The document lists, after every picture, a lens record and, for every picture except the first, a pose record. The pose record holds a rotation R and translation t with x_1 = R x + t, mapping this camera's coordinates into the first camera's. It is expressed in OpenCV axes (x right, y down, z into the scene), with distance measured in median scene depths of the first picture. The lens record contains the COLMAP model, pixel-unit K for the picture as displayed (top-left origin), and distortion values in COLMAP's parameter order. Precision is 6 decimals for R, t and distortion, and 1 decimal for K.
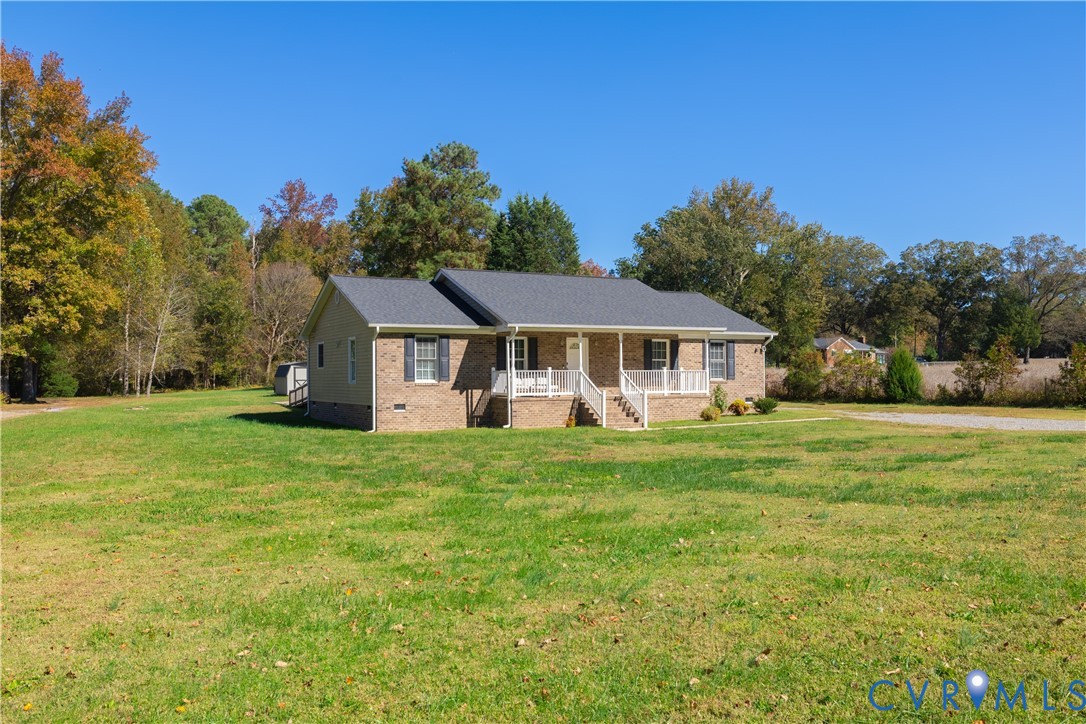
lens RADIAL K [[905.0, 0, 543.7], [0, 905.0, 368.8], [0, 0, 1]] dist [-0.016046, -0.008985]
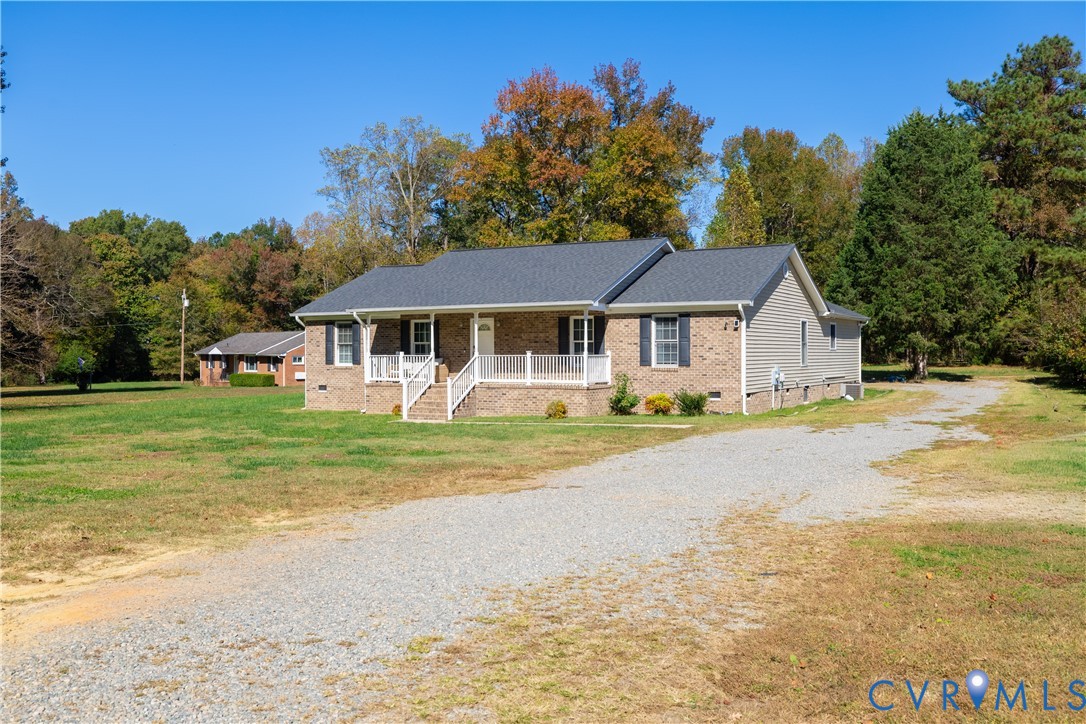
lens RADIAL K [[1038.1, 0, 539.4], [0, 1038.1, 362.5], [0, 0, 1]] dist [-0.019767, 0.000000]
pose [[0.527752, 0.008596, -0.849355, 0.859819], [0.003802, 0.999915, 0.012483, -0.002790], [0.849390, -0.009818, 0.527675, 0.457225]]
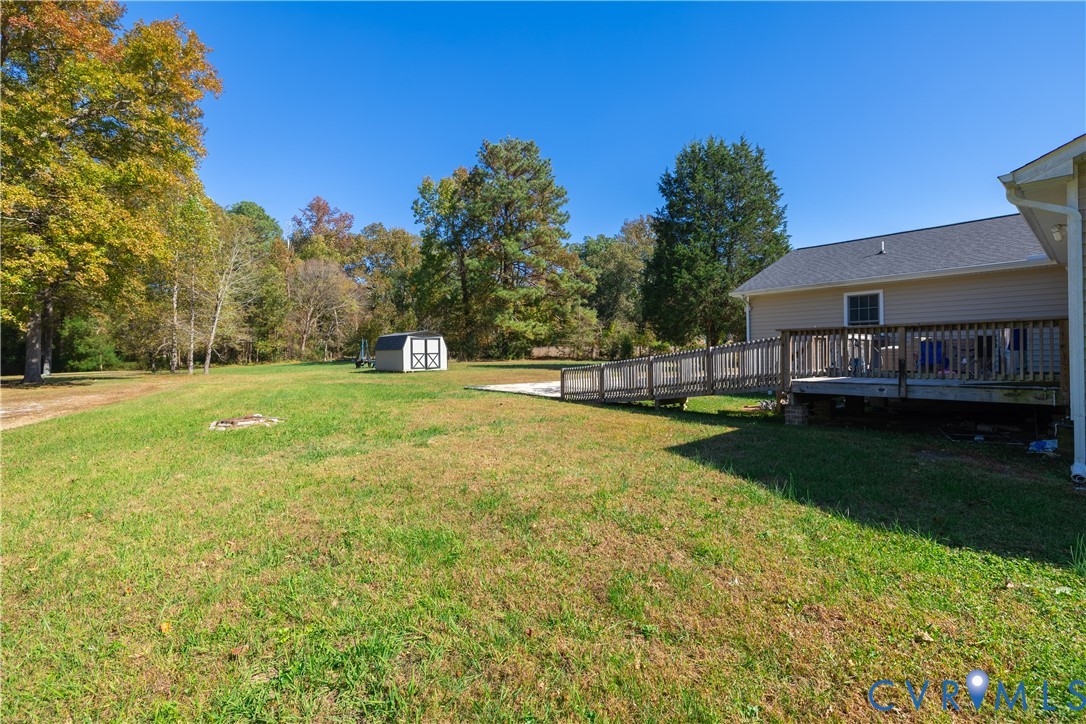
lens RADIAL K [[504.1, 0, 544.8], [0, 504.1, 348.3], [0, 0, 1]] dist [0.000776, 0.000707]
pose [[0.977002, 0.000864, 0.213229, -0.454001], [0.000160, 0.999989, -0.004787, 0.017602], [-0.213230, 0.004711, 0.976991, 0.928836]]
